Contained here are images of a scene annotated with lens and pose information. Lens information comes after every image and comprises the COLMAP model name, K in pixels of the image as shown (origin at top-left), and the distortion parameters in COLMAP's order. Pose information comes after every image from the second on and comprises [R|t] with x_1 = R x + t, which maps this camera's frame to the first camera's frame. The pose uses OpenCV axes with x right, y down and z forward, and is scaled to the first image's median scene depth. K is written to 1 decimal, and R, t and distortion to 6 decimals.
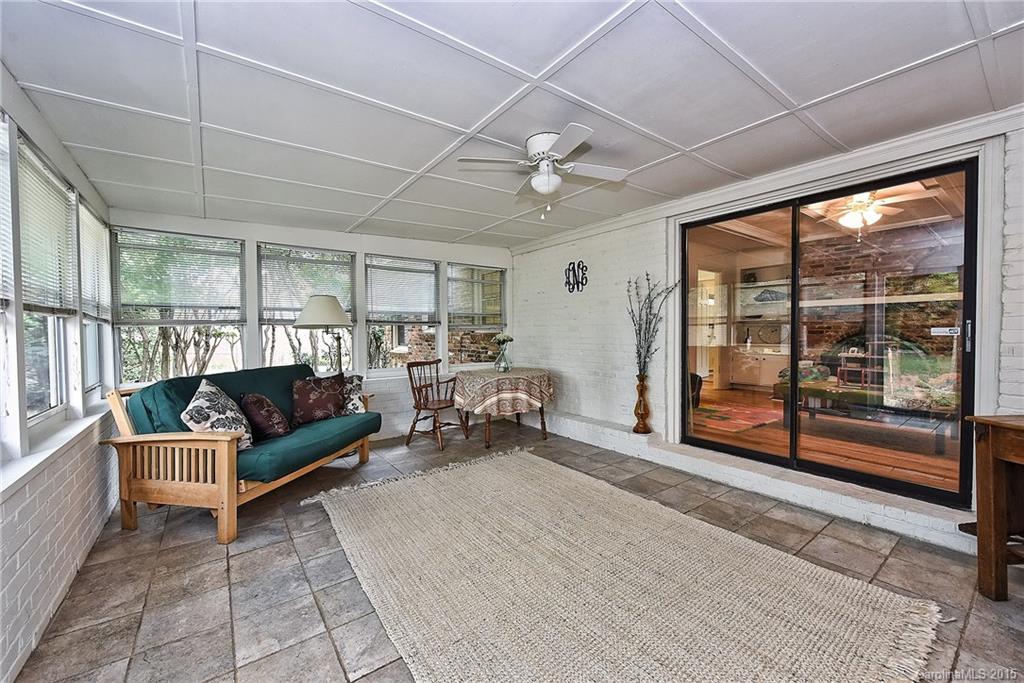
lens RADIAL K [[403.1, 0, 515.5], [0, 403.1, 340.7], [0, 0, 1]] dist [-0.000288, -0.000754]
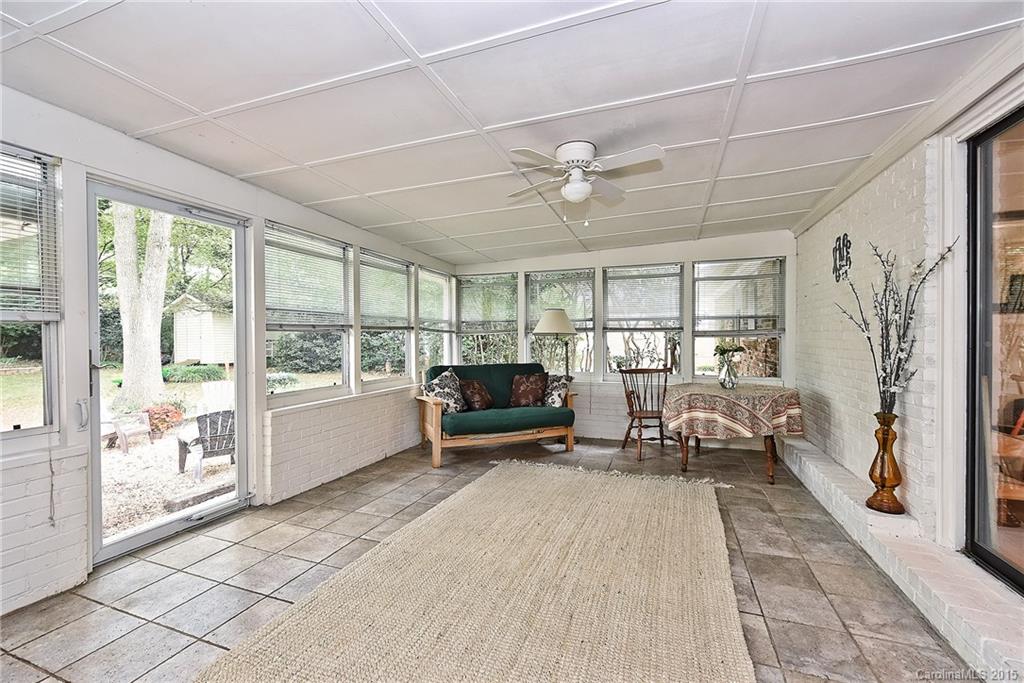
lens RADIAL K [[424.7, 0, 513.0], [0, 424.7, 340.6], [0, 0, 1]] dist [0.003989, -0.000178]
pose [[0.545259, 0.009773, -0.838211, 0.564526], [-0.020801, 0.999782, -0.001874, -0.011025], [0.838010, 0.018458, 0.545343, 0.197112]]
